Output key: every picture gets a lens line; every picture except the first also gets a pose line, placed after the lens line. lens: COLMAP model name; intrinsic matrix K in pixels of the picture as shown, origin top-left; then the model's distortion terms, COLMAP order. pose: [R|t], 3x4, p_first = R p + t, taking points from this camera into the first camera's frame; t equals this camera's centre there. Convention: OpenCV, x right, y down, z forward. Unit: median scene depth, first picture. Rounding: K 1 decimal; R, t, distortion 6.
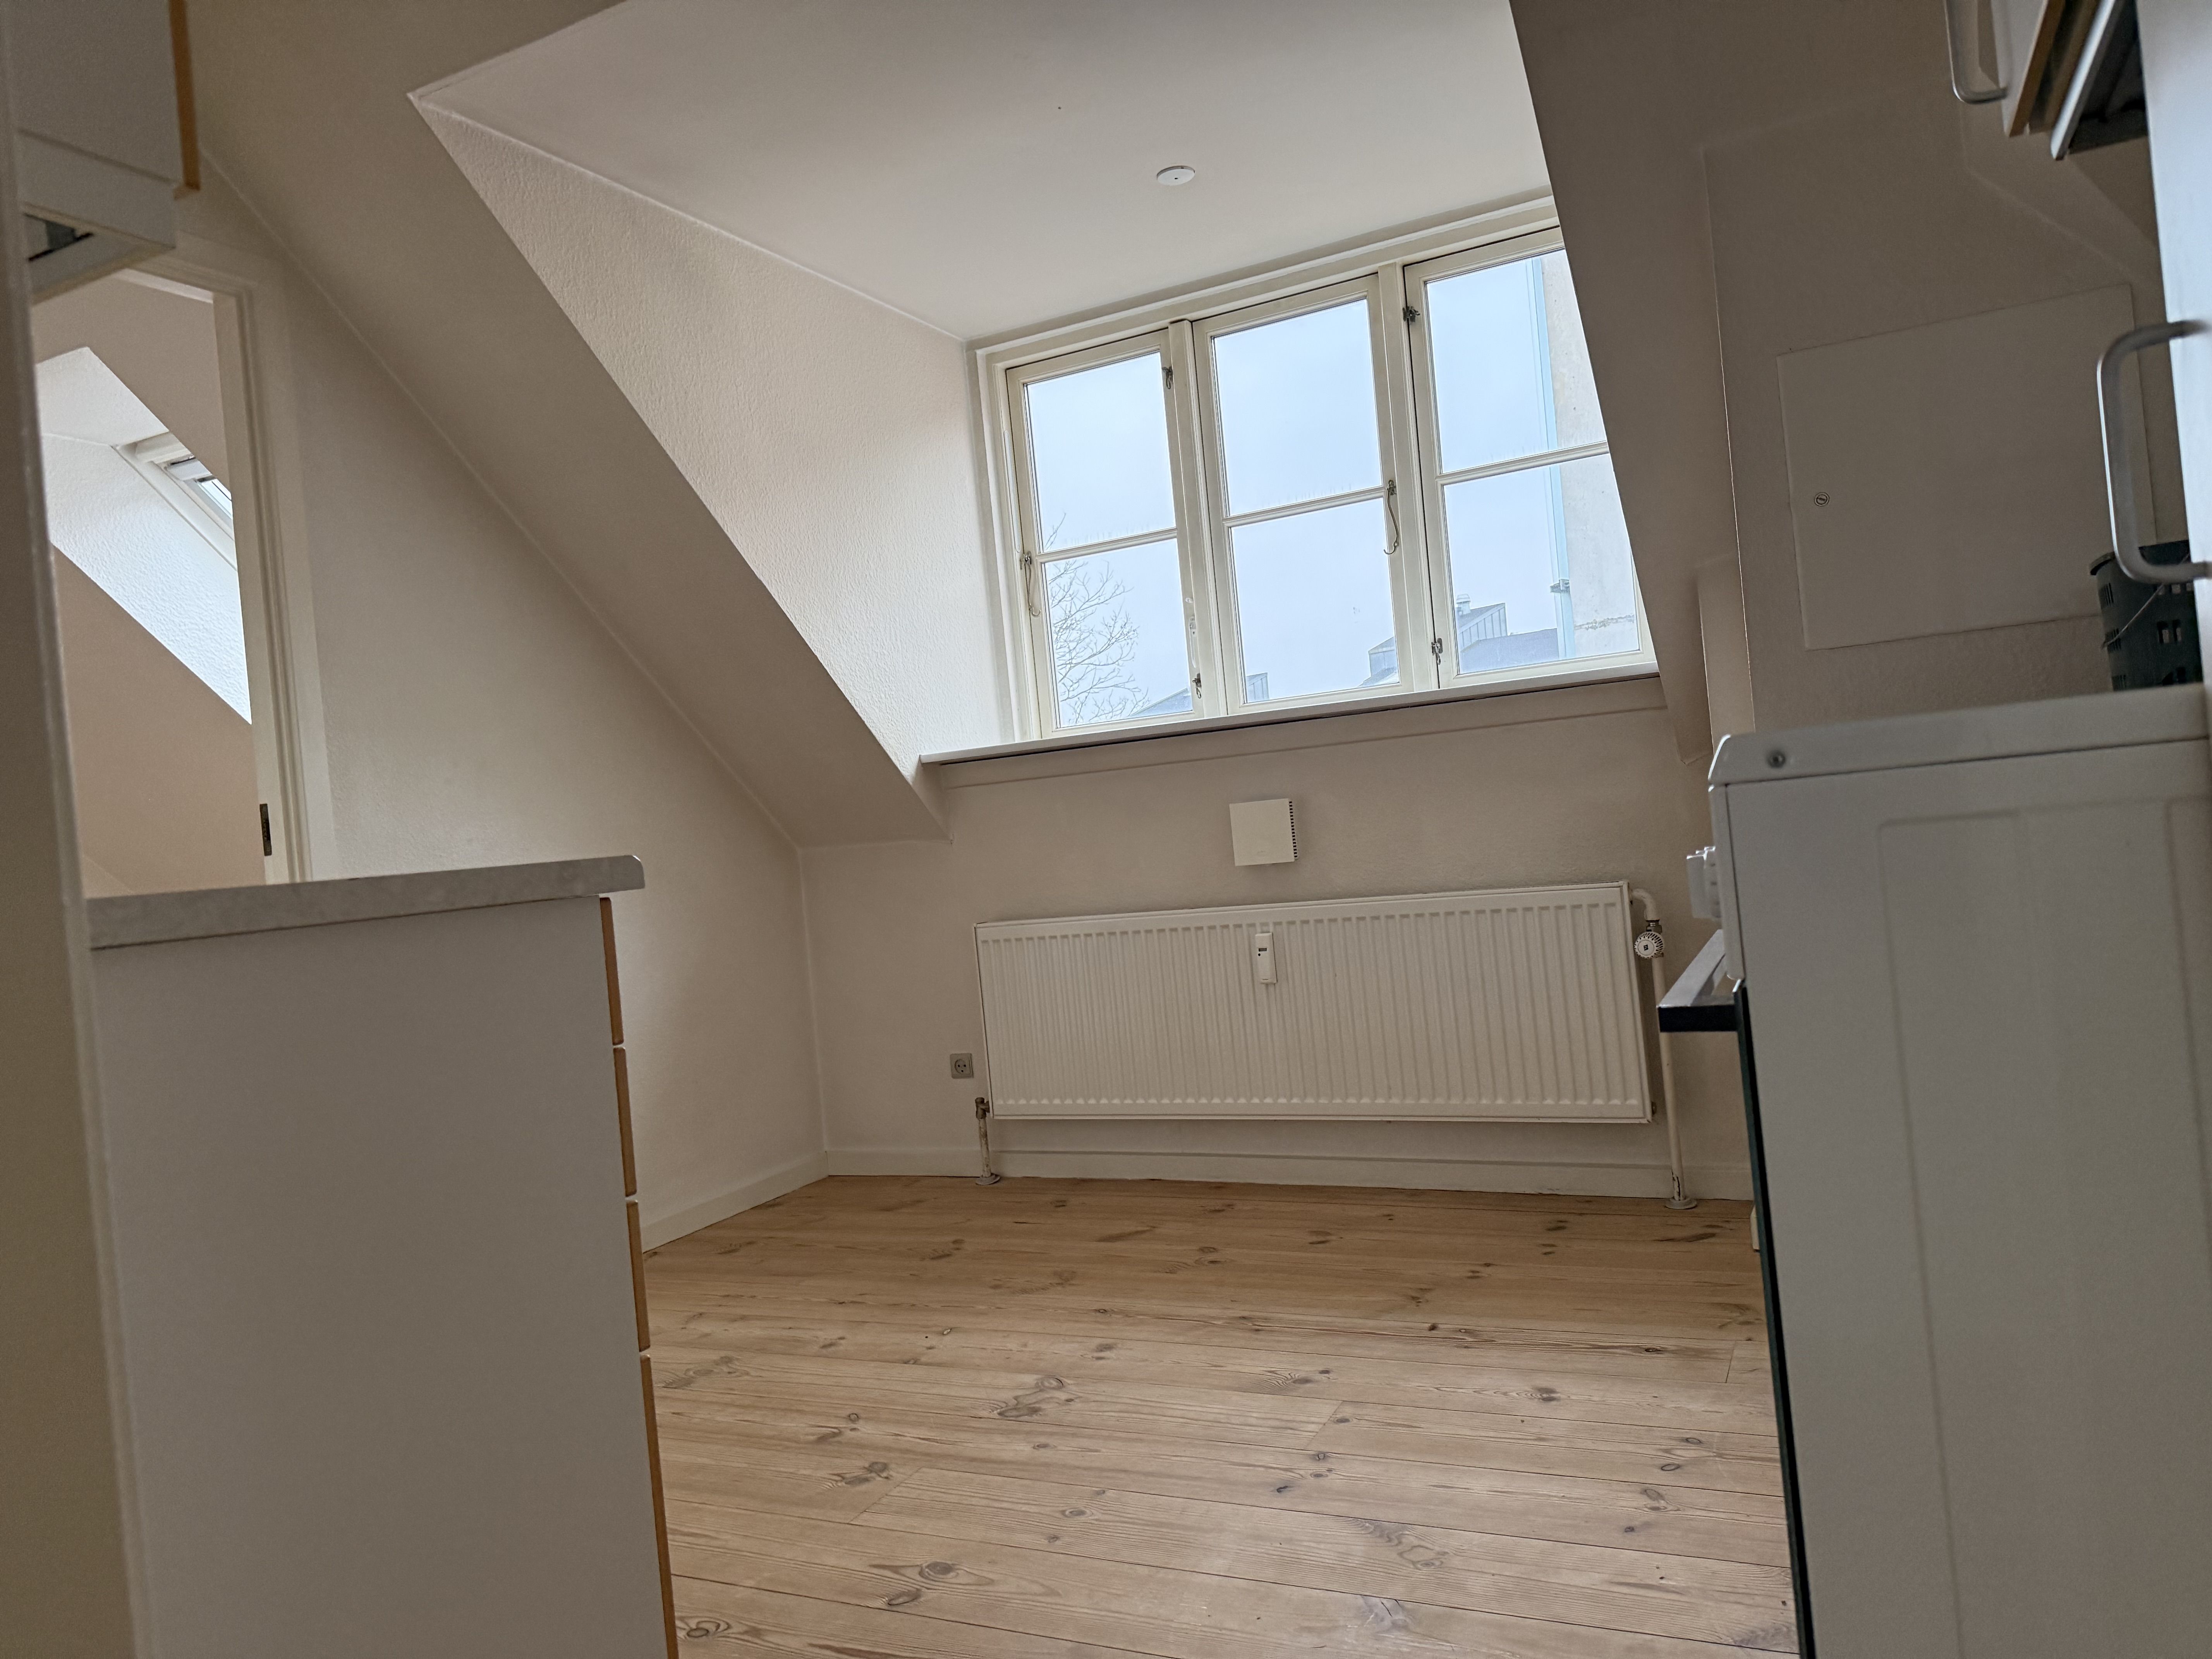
lens RADIAL K [[1553.4, 0, 1106.0], [0, 1553.4, 829.5], [0, 0, 1]] dist [0.071681, -0.100510]
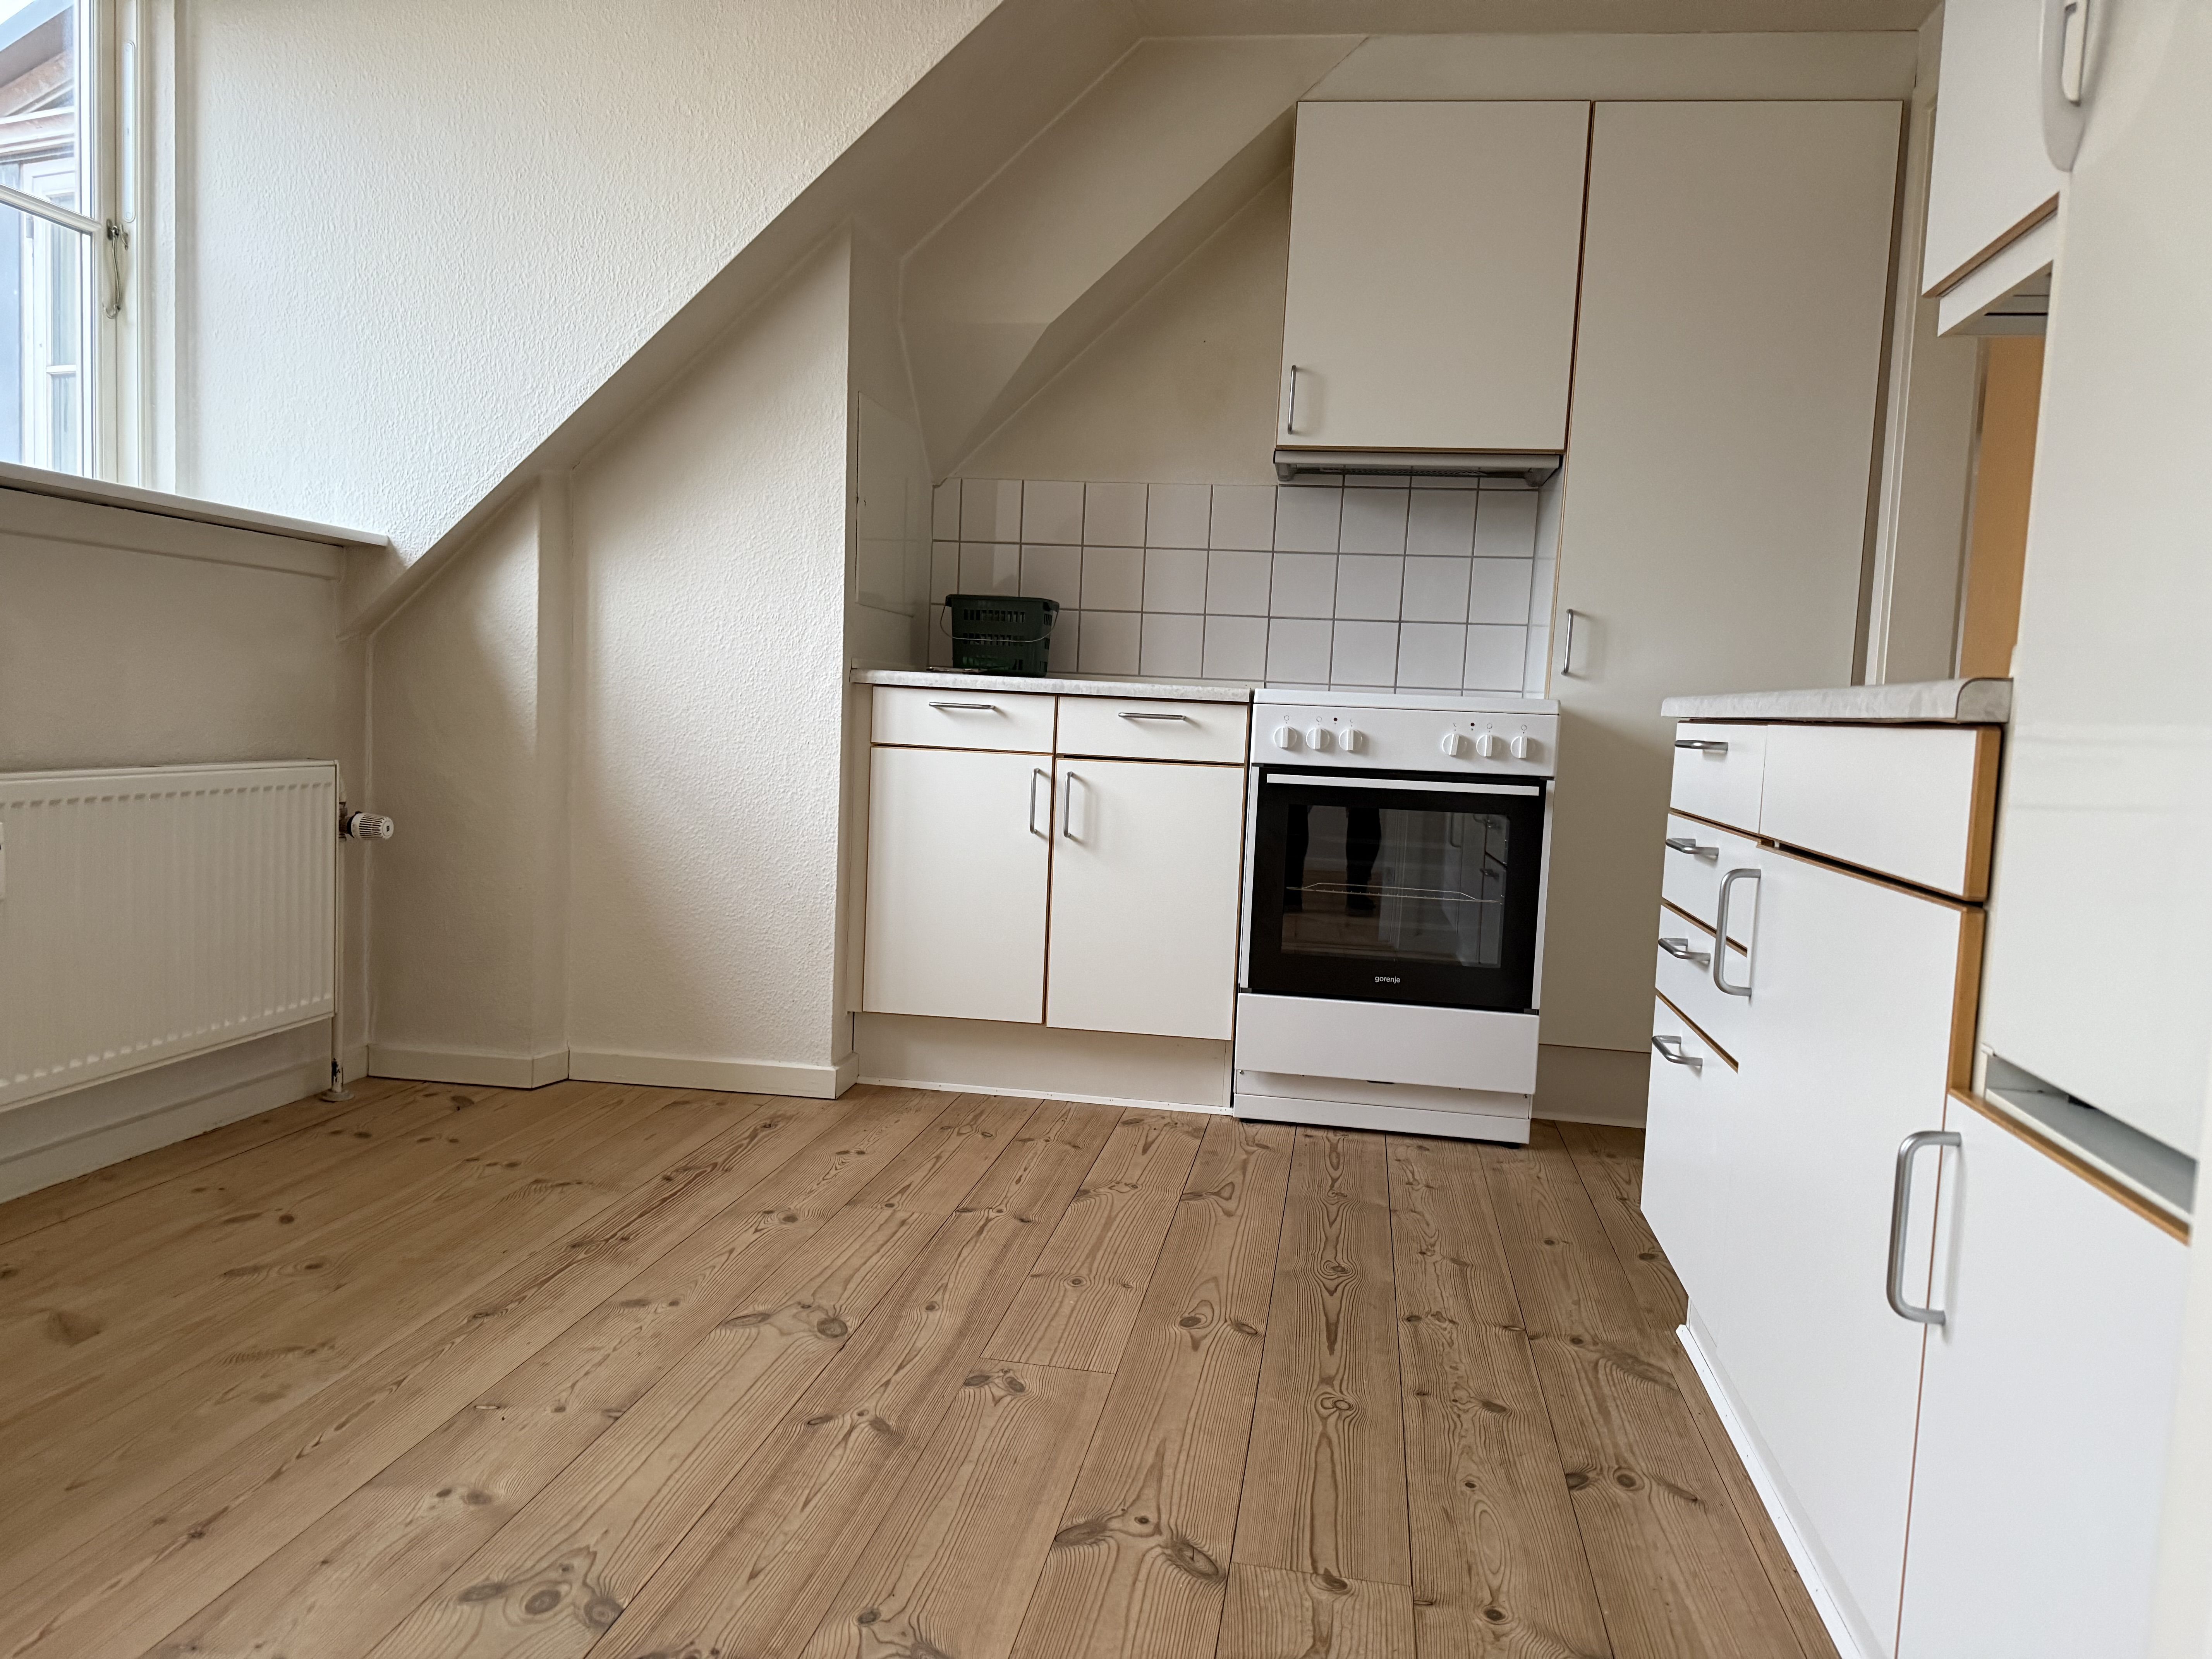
lens RADIAL K [[1524.7, 0, 1106.0], [0, 1524.7, 829.5], [0, 0, 1]] dist [0.091245, -0.111018]
pose [[-0.290690, 0.000266, 0.956817, -0.760554], [-0.019270, 0.999796, -0.006132, 0.077959], [-0.956623, -0.020220, -0.290626, 0.913030]]
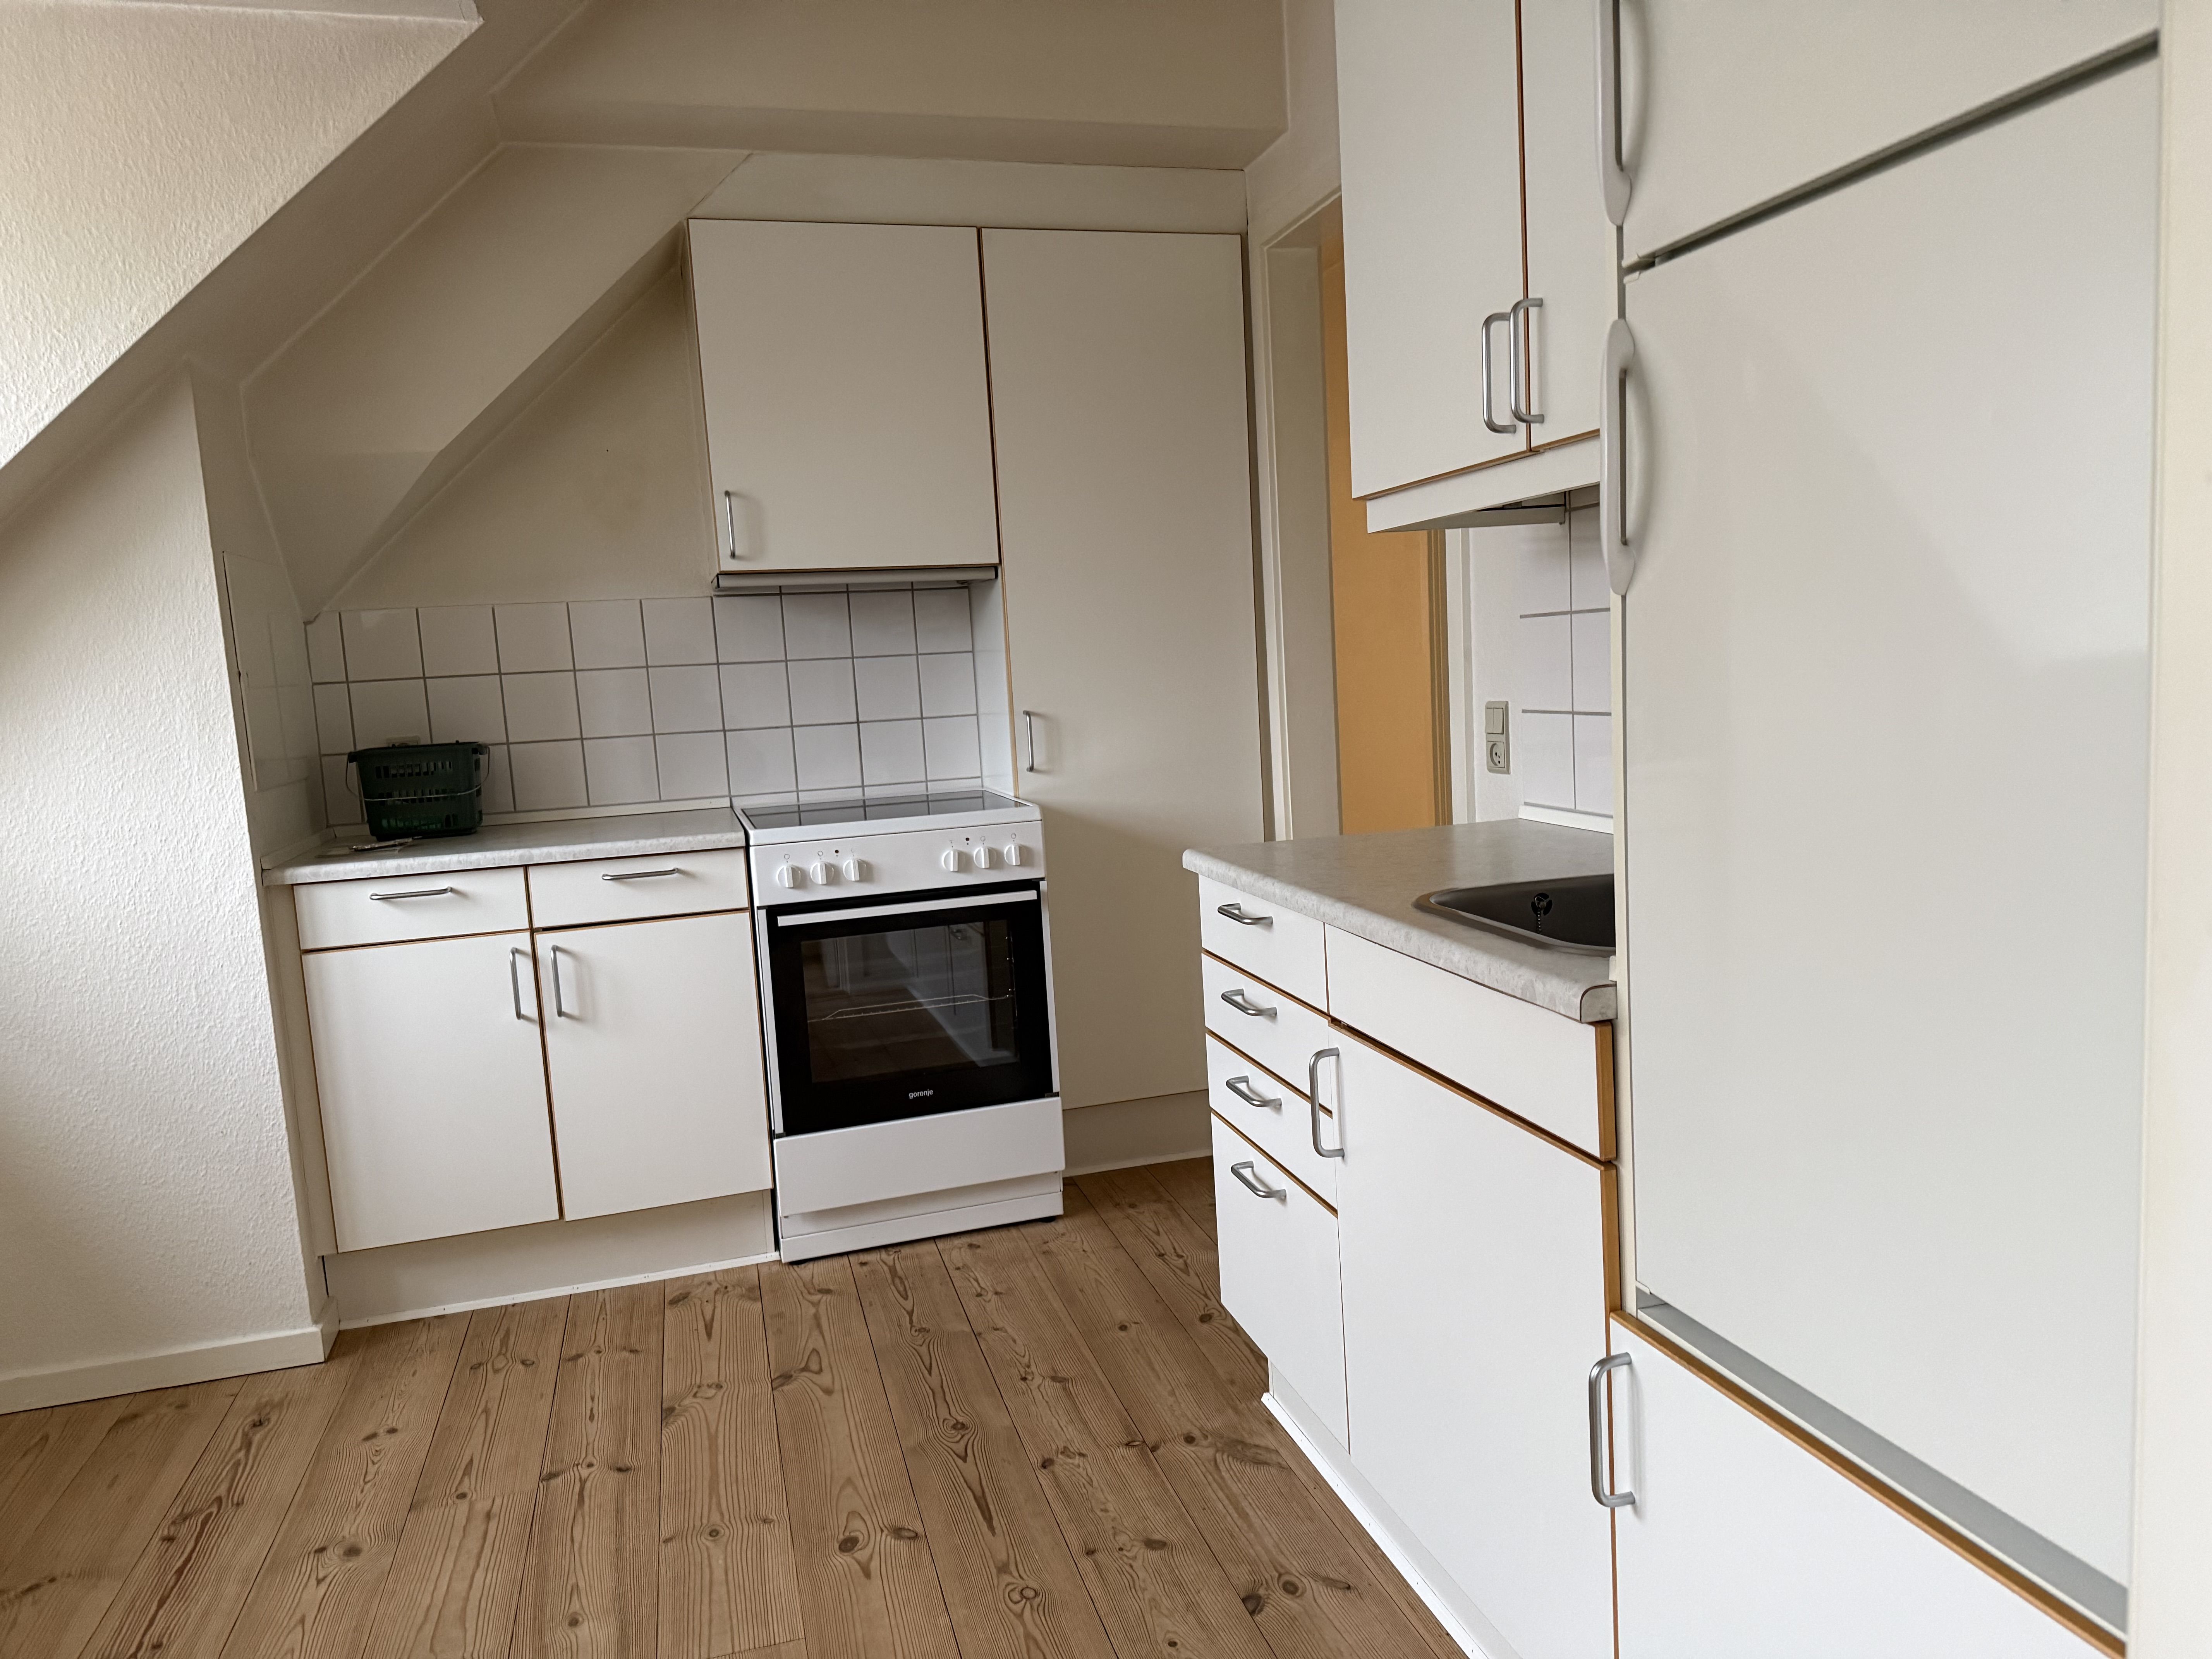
lens RADIAL K [[1553.4, 0, 1106.0], [0, 1553.4, 829.5], [0, 0, 1]] dist [0.071681, -0.100510]
pose [[-0.649455, 0.046232, 0.758993, -0.730203], [0.121271, 0.991672, 0.043364, -0.044484], [-0.750667, 0.120207, -0.649653, 1.007002]]
